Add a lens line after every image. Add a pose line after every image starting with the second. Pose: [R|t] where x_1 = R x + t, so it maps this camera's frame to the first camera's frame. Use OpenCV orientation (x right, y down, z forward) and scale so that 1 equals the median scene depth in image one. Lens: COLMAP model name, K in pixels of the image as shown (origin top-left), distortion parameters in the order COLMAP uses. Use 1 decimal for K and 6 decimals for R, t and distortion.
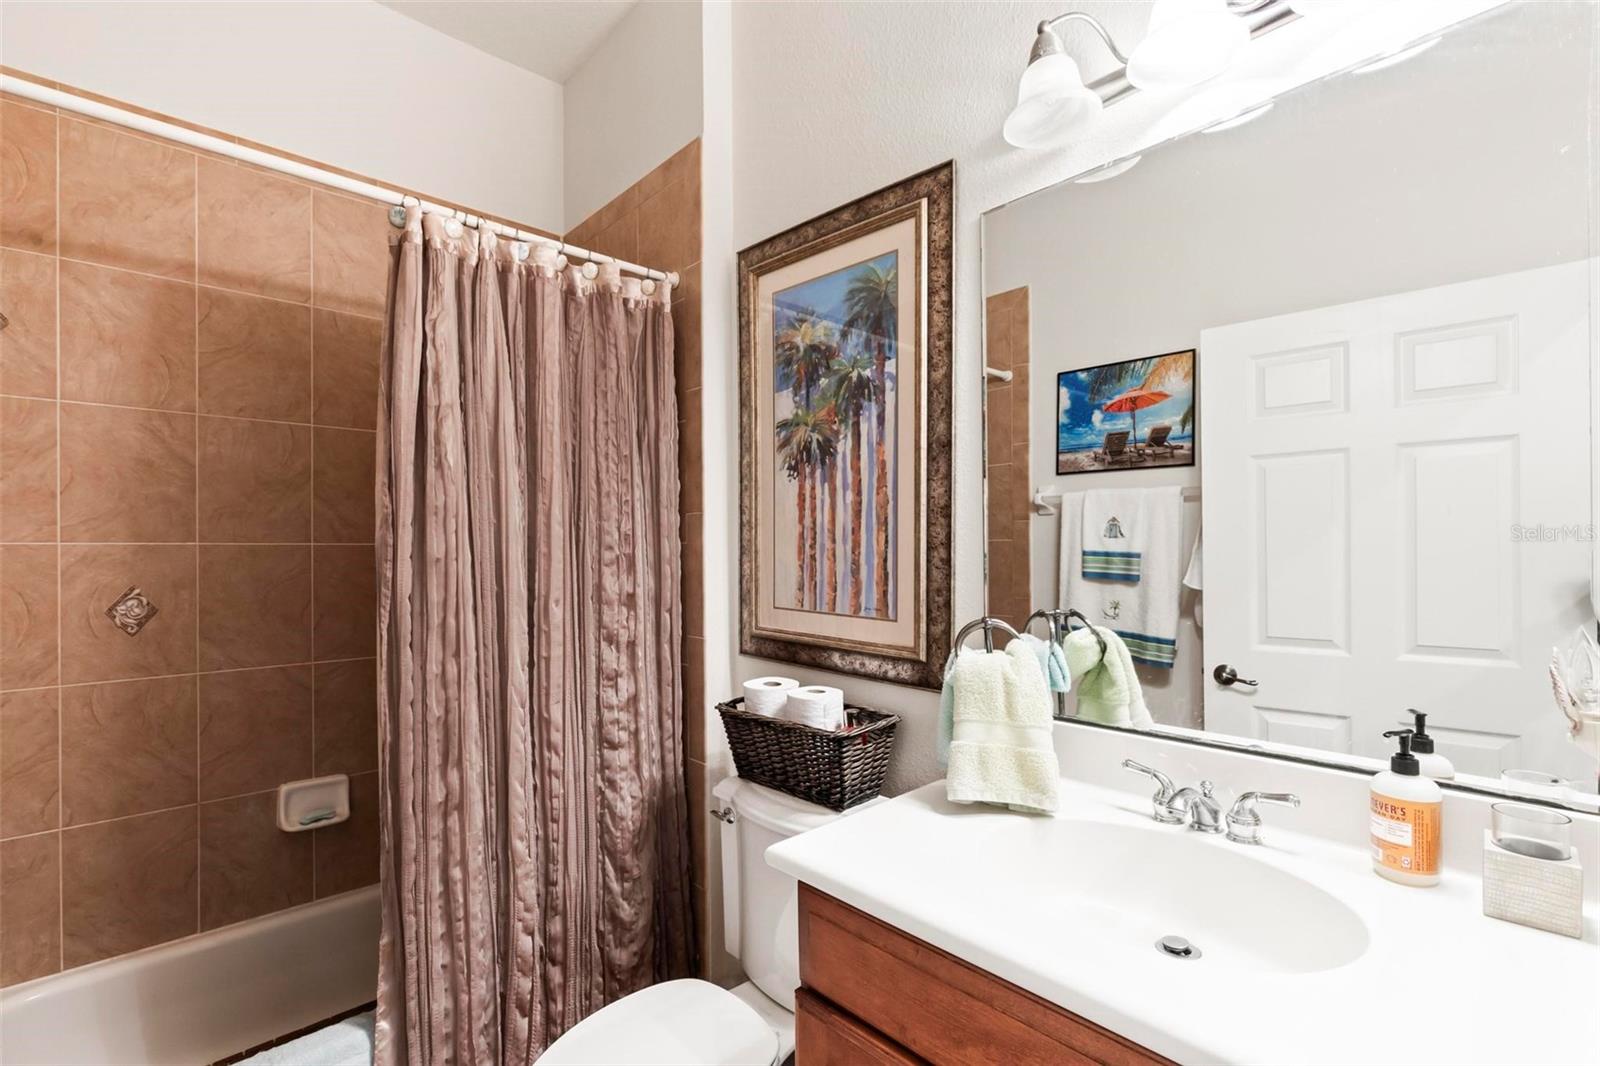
lens RADIAL K [[724.8, 0, 803.7], [0, 724.8, 549.2], [0, 0, 1]] dist [0.007264, -0.000215]
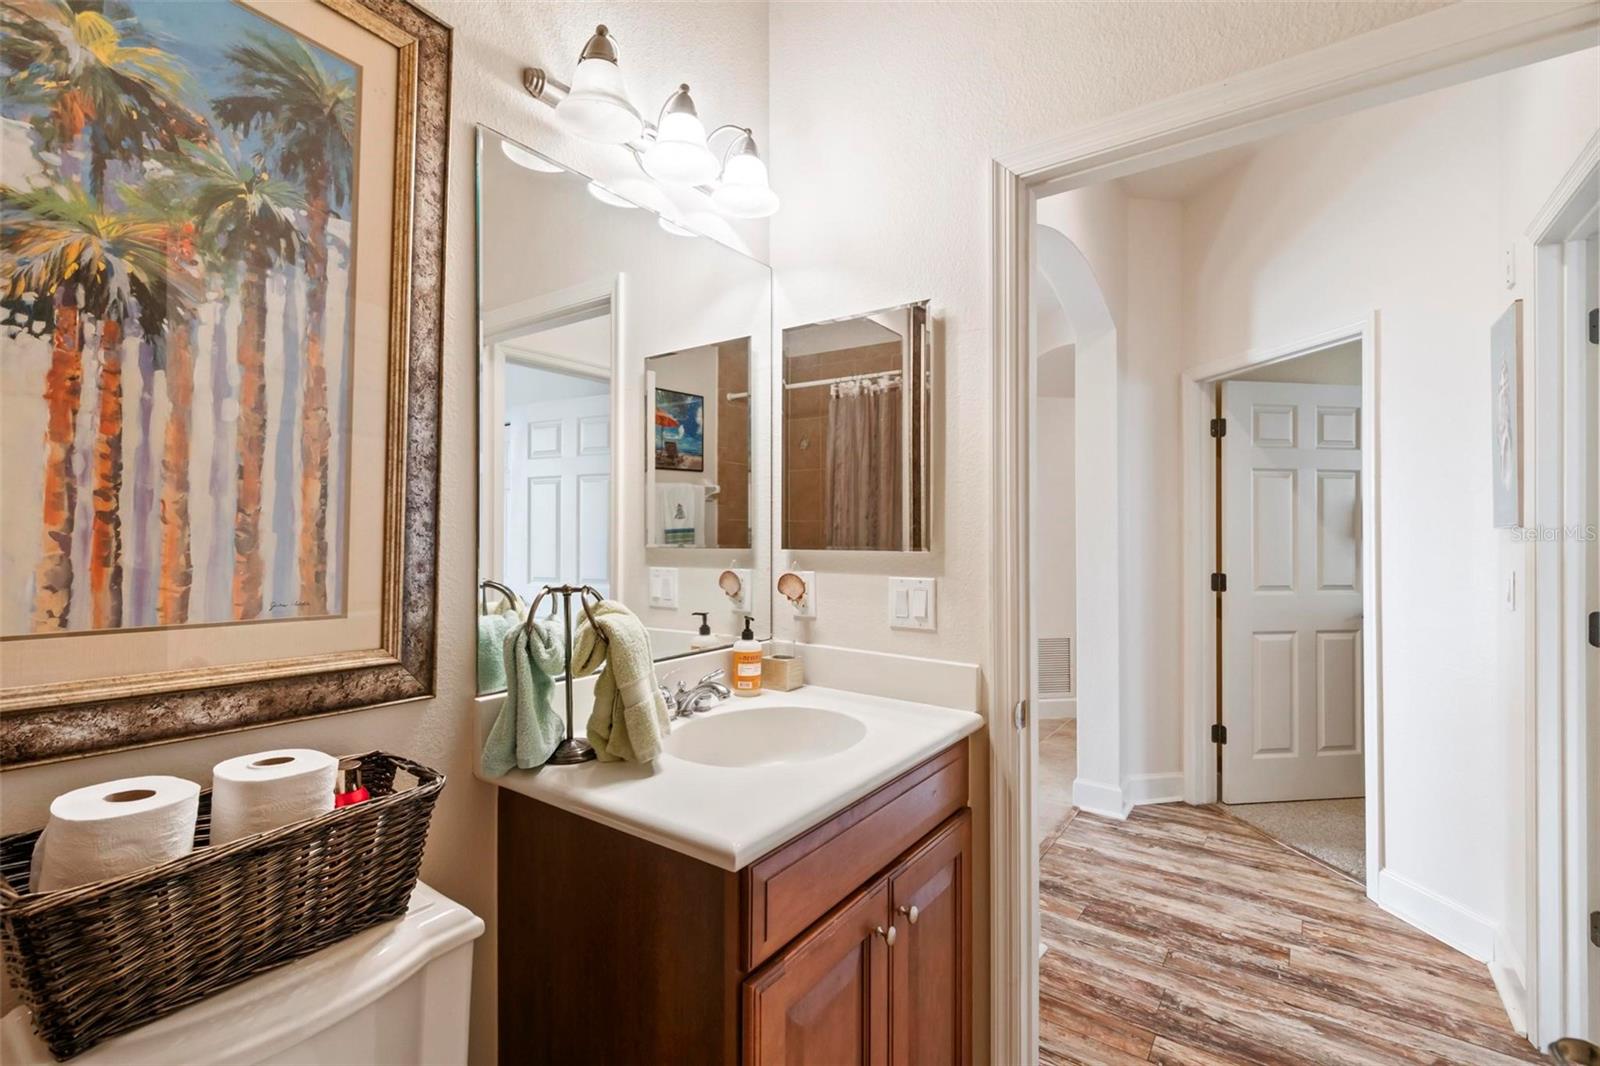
lens RADIAL K [[724.8, 0, 800.8], [0, 724.8, 529.4], [0, 0, 1]] dist [0.007264, -0.000215]
pose [[-0.204645, 0.018147, 0.978668, -0.565626], [0.004709, 0.999835, -0.017555, 0.030960], [-0.978825, 0.001016, -0.204696, 0.678311]]
